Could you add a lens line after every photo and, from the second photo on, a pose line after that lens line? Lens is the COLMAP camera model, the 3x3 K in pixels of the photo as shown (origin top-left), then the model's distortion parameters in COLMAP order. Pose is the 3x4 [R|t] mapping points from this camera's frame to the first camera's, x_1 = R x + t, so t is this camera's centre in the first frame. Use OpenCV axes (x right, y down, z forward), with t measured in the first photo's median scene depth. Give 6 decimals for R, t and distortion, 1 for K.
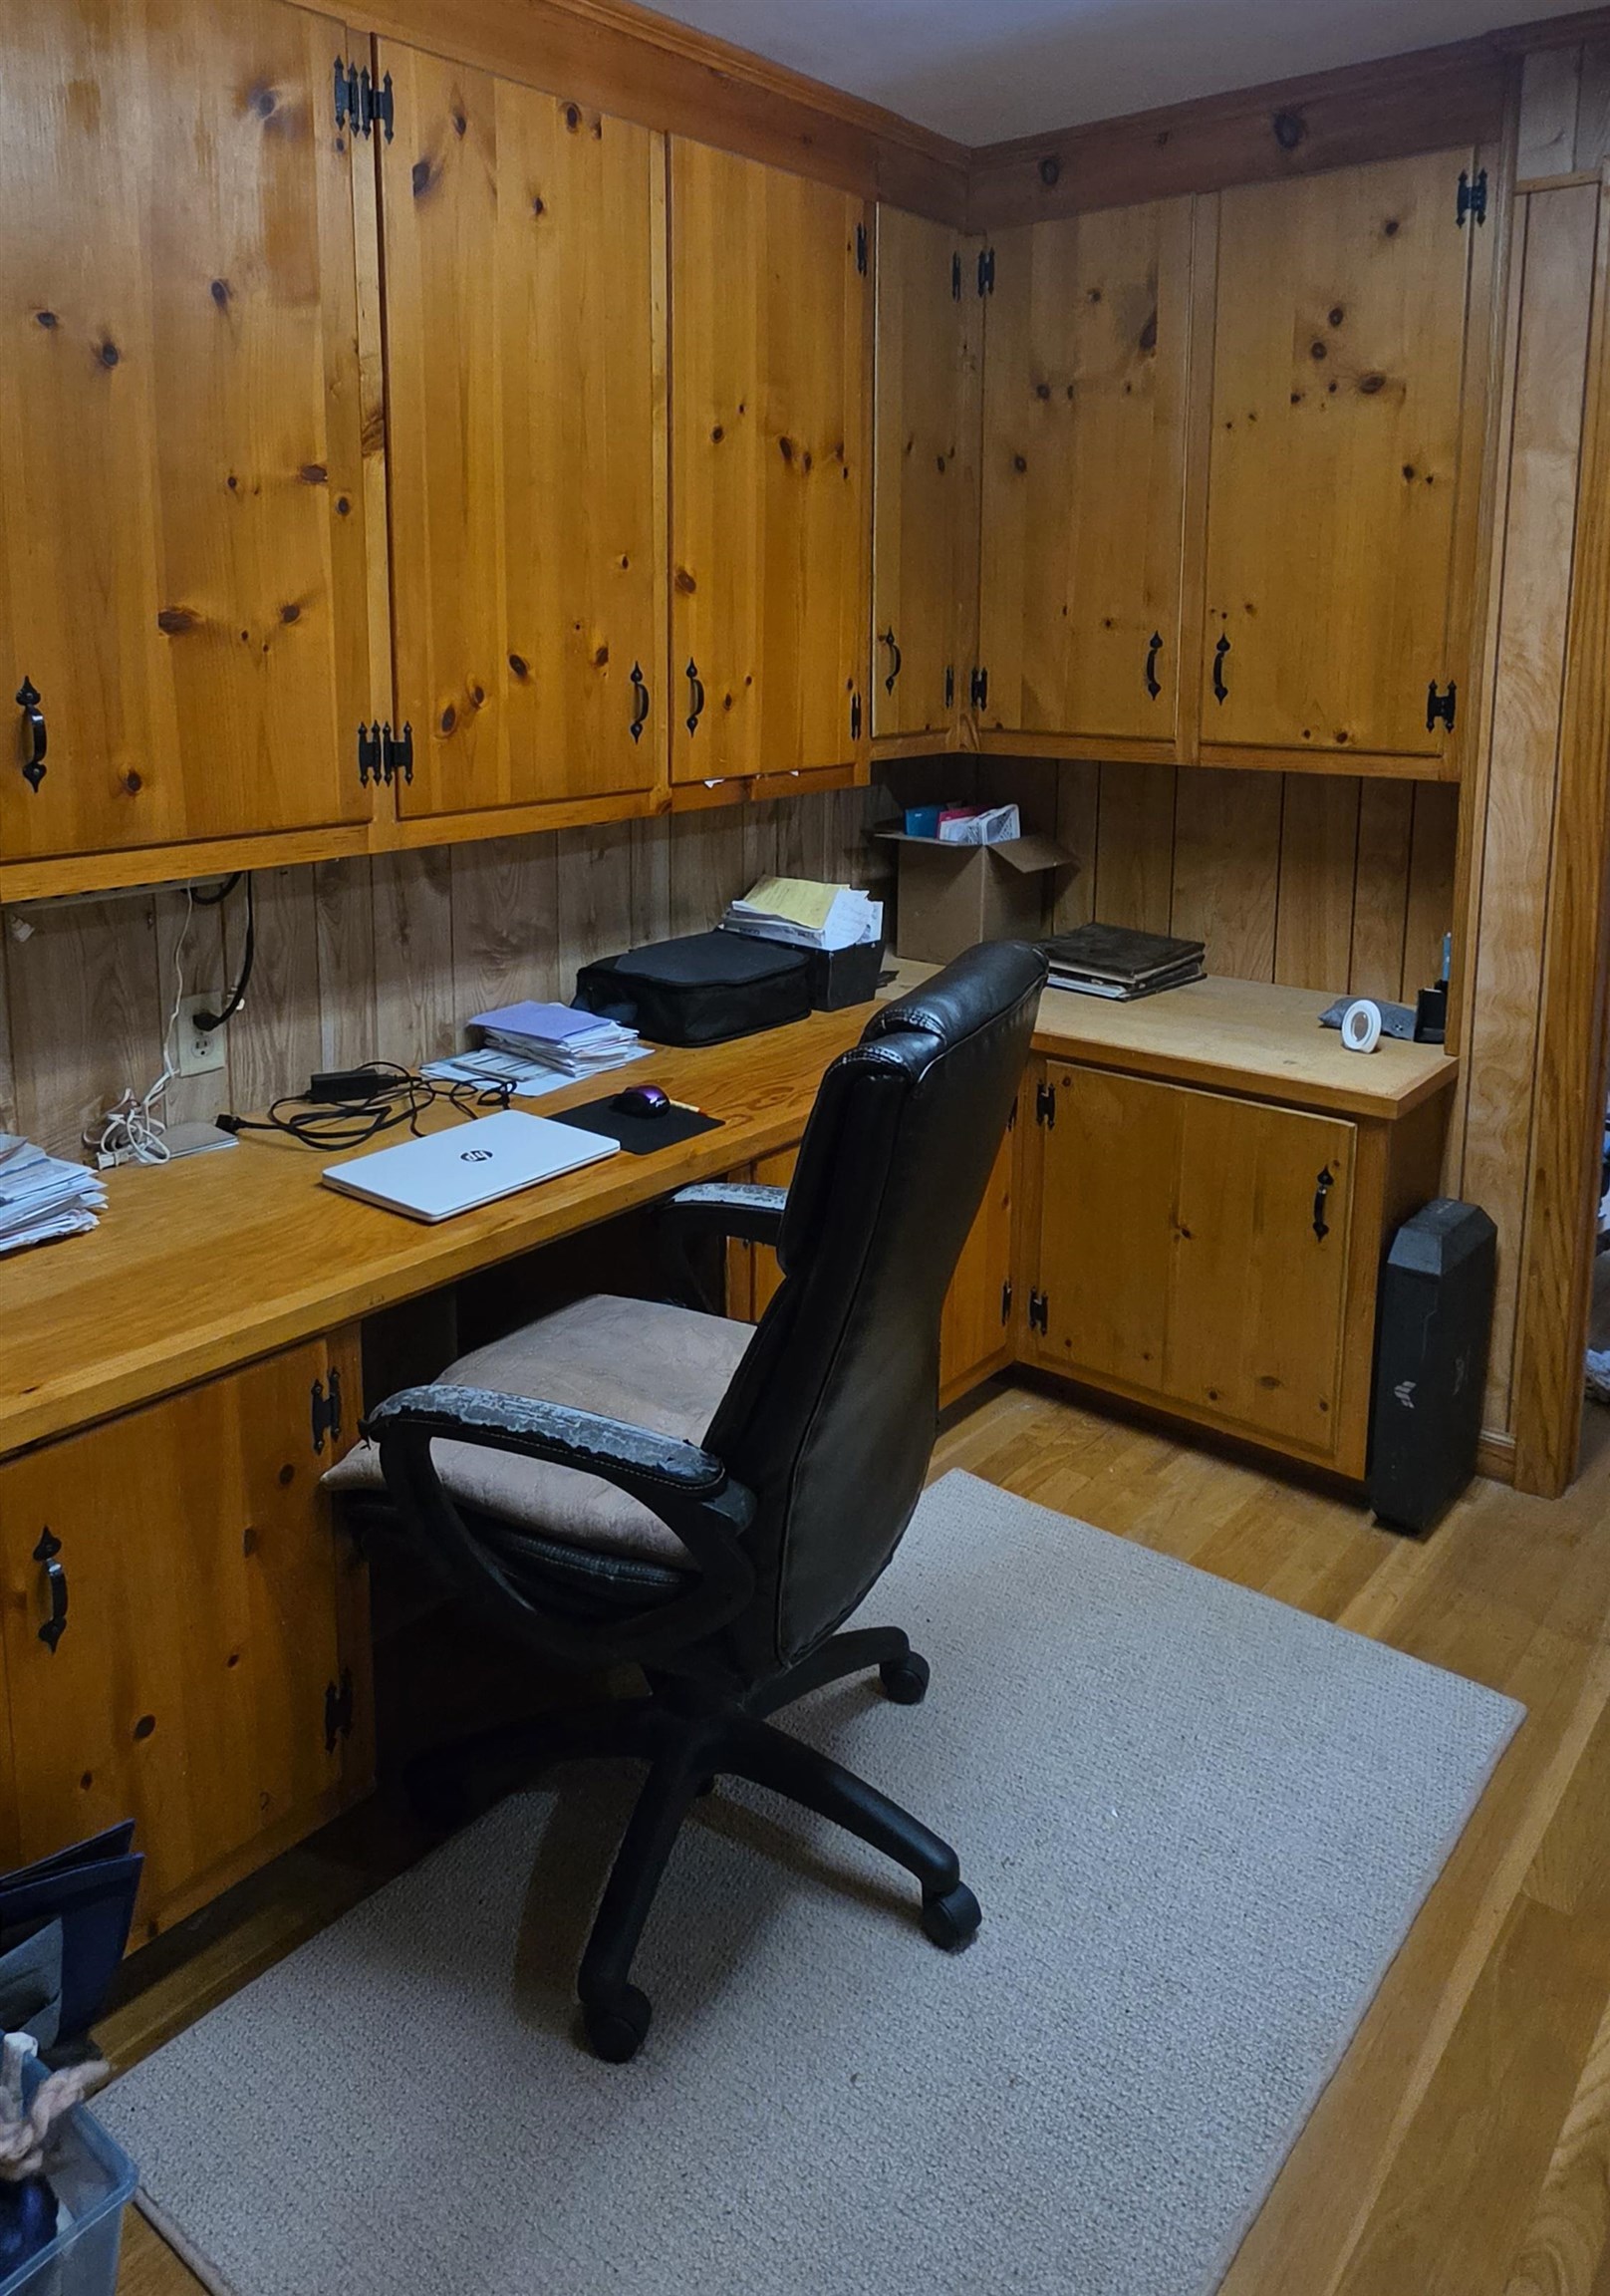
lens RADIAL K [[1570.2, 0, 804.2], [0, 1570.2, 848.8], [0, 0, 1]] dist [-0.001146, 0.000310]
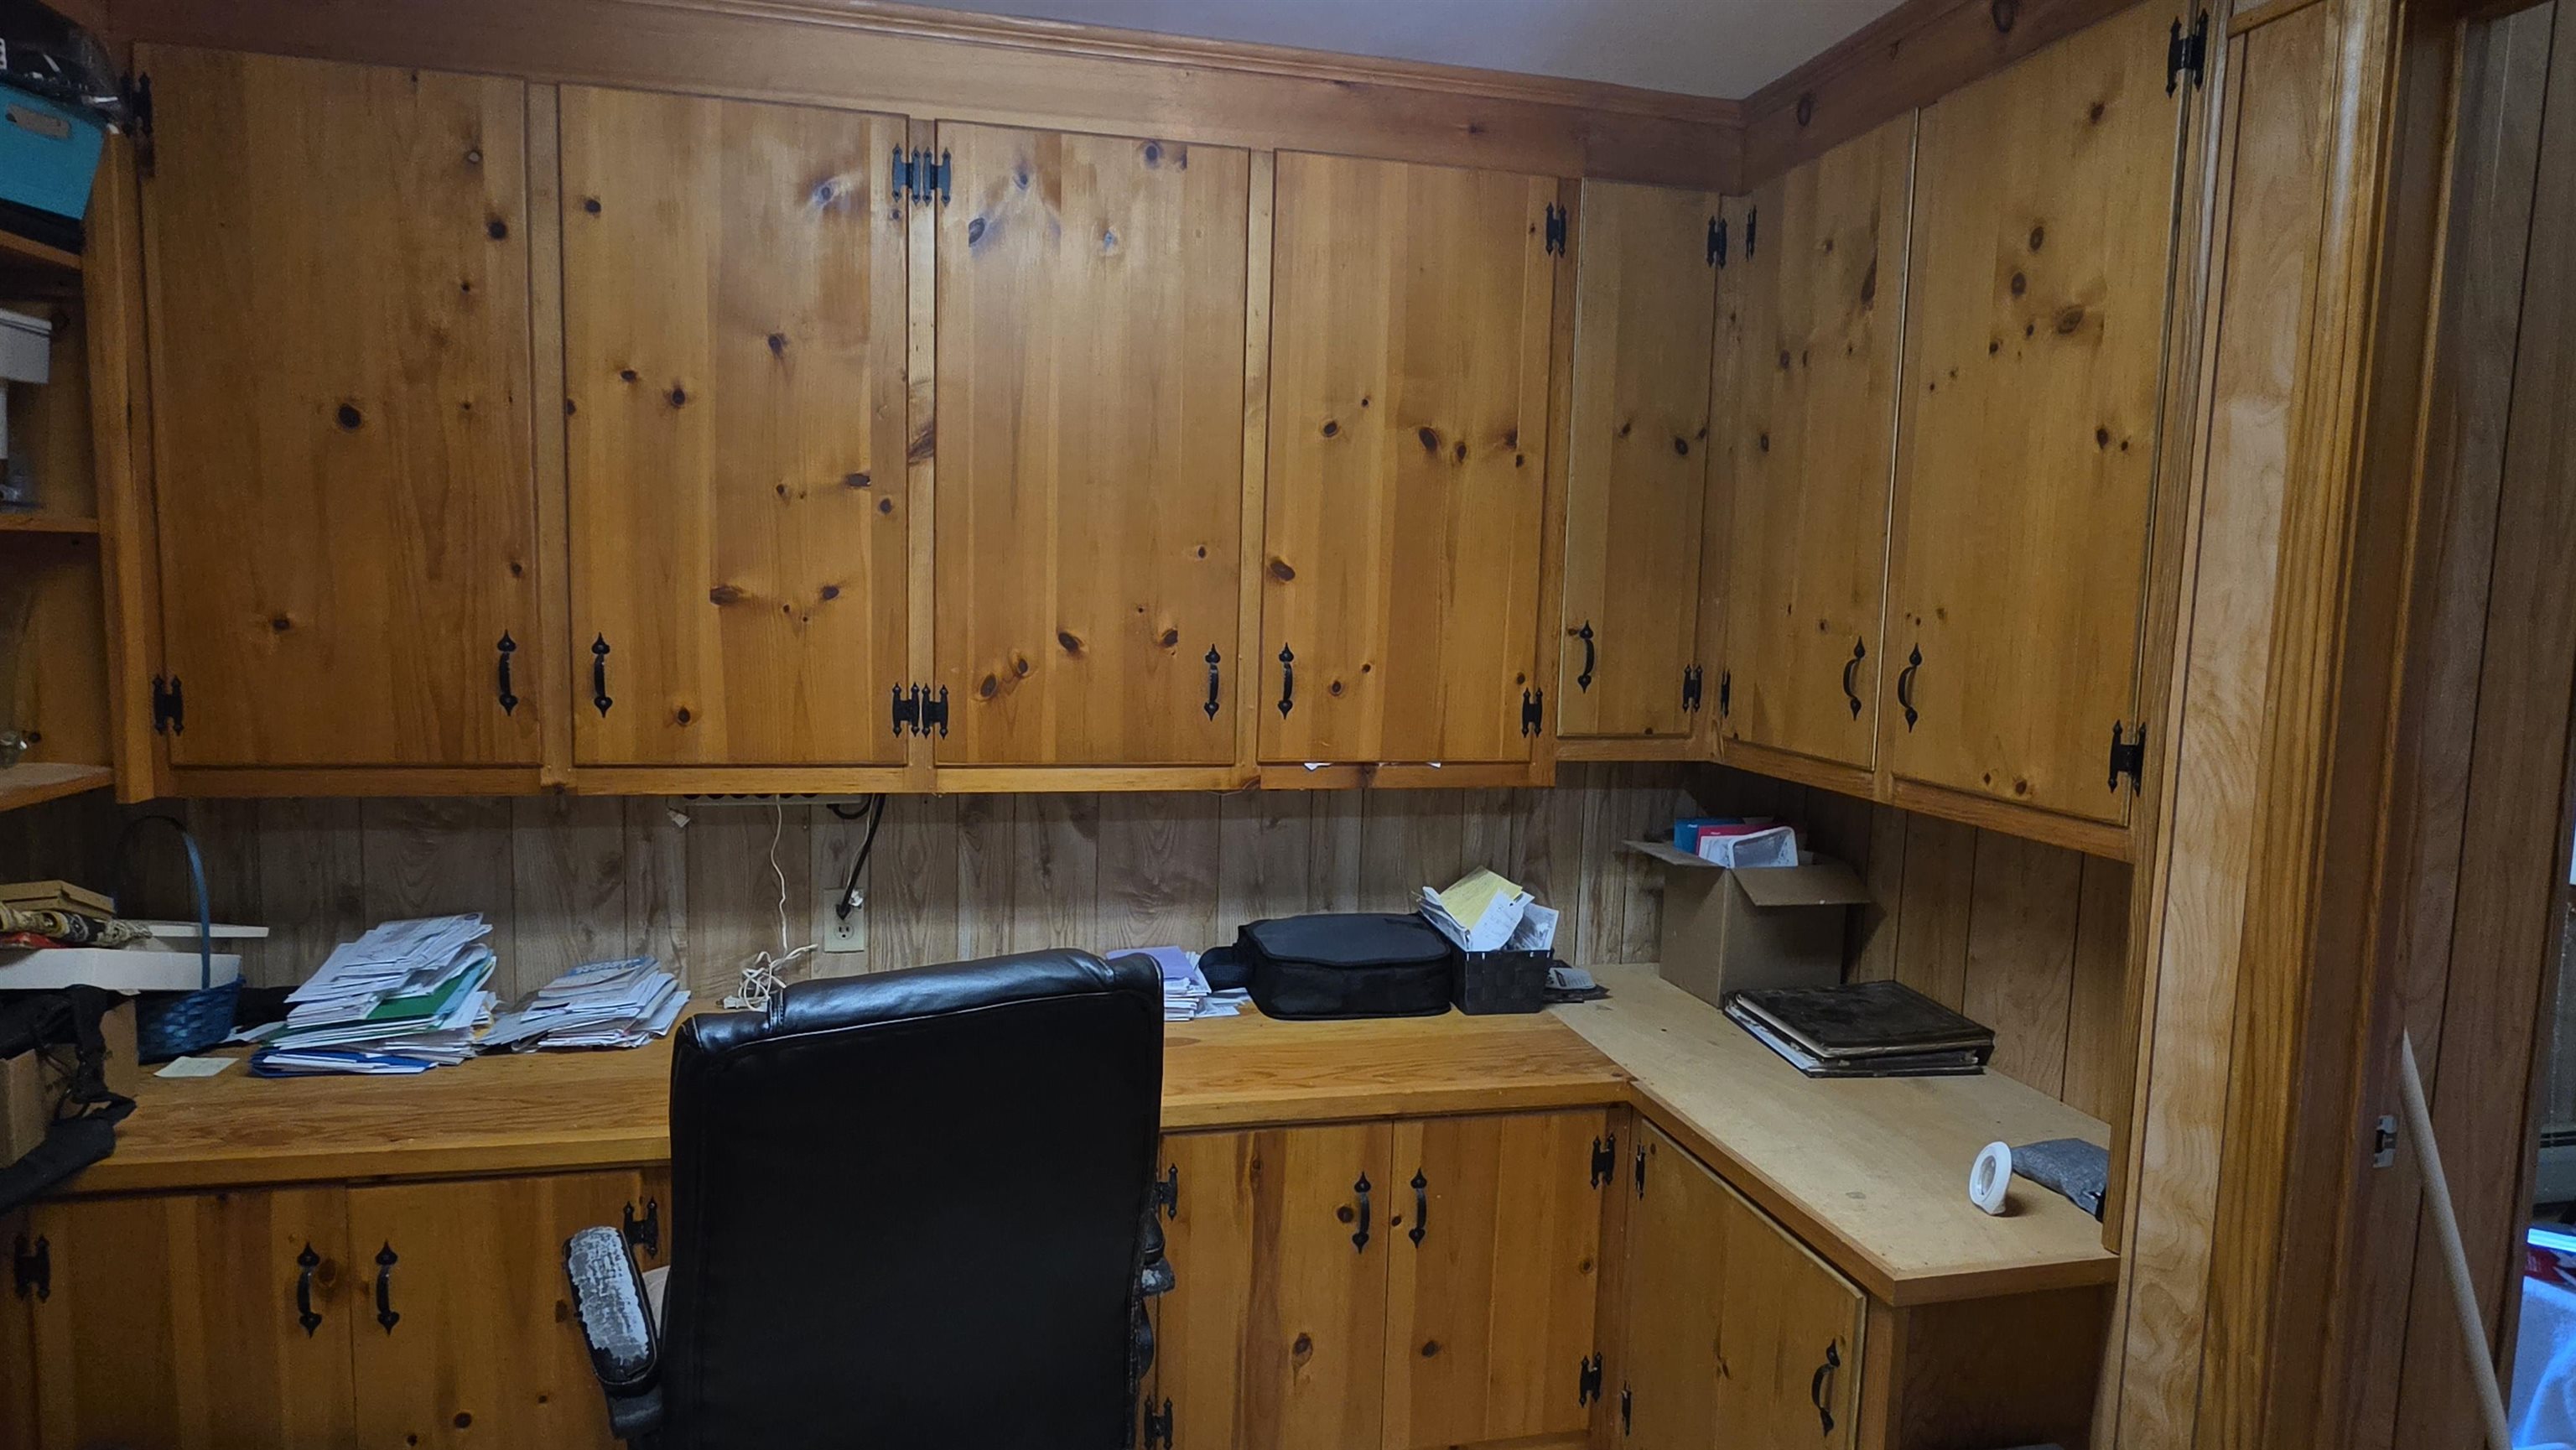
lens RADIAL K [[1419.8, 0, 1288.0], [0, 1419.8, 725.0], [0, 0, 1]] dist [-0.001445, 0.000273]
pose [[0.789942, 0.080678, -0.607851, 0.503640], [-0.112782, 0.993511, -0.014702, -0.053904], [0.602721, 0.080168, 0.793915, 0.258555]]
